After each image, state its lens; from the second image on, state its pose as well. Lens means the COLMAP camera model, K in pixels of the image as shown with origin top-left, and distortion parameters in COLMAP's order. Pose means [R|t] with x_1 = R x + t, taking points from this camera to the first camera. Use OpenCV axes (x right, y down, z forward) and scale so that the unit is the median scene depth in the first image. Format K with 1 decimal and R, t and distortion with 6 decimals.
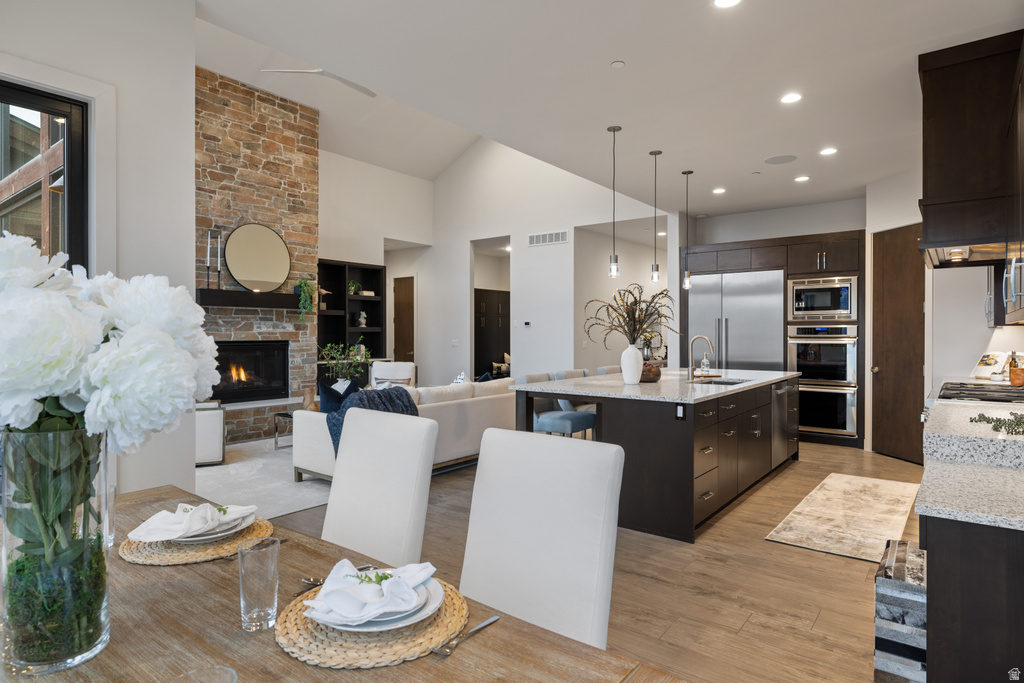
lens RADIAL K [[581.5, 0, 511.5], [0, 581.5, 338.9], [0, 0, 1]] dist [-0.003039, -0.001655]
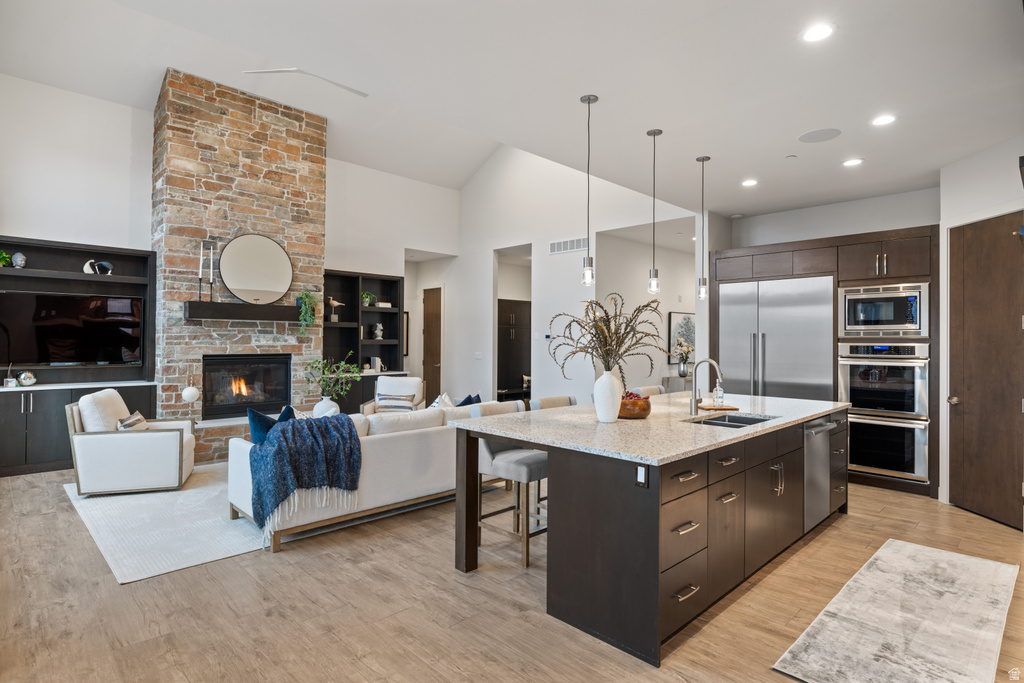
lens RADIAL K [[541.1, 0, 510.5], [0, 541.1, 337.6], [0, 0, 1]] dist [-0.011174, 0.006682]
pose [[0.990782, 0.005628, -0.135346, 0.117048], [-0.007701, 0.999861, -0.014800, -0.015568], [0.135244, 0.015706, 0.990688, 0.175106]]
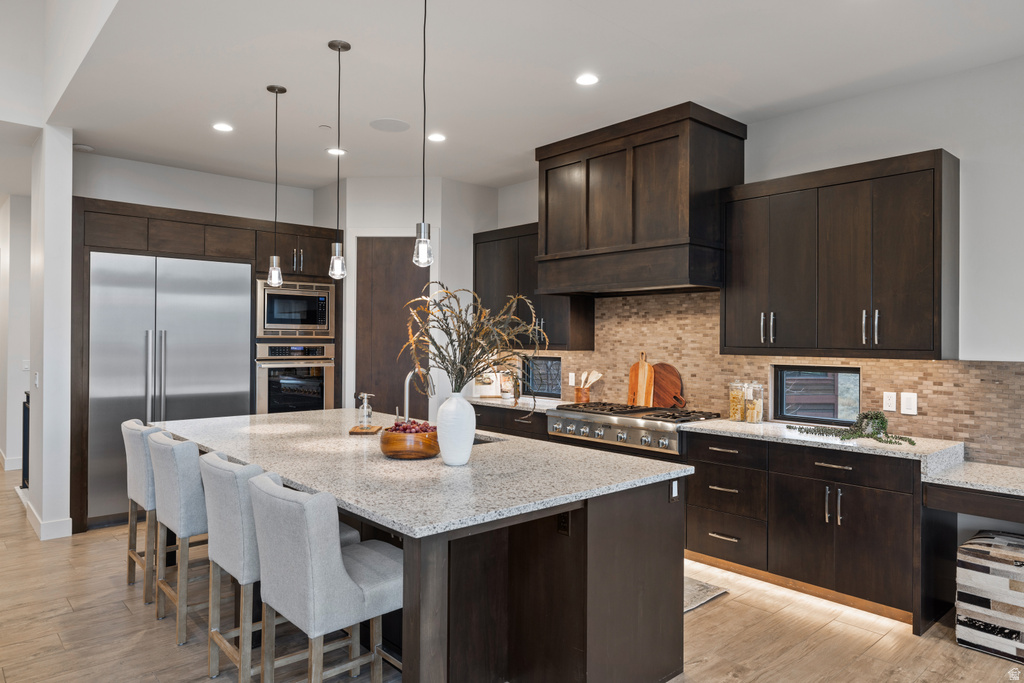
lens RADIAL K [[651.4, 0, 515.1], [0, 651.4, 343.4], [0, 0, 1]] dist [0.000627, -0.000064]
pose [[0.175125, -0.004262, 0.984537, -0.262924], [0.000051, 0.999991, 0.004320, -0.026676], [-0.984546, -0.000706, 0.175123, 0.555575]]
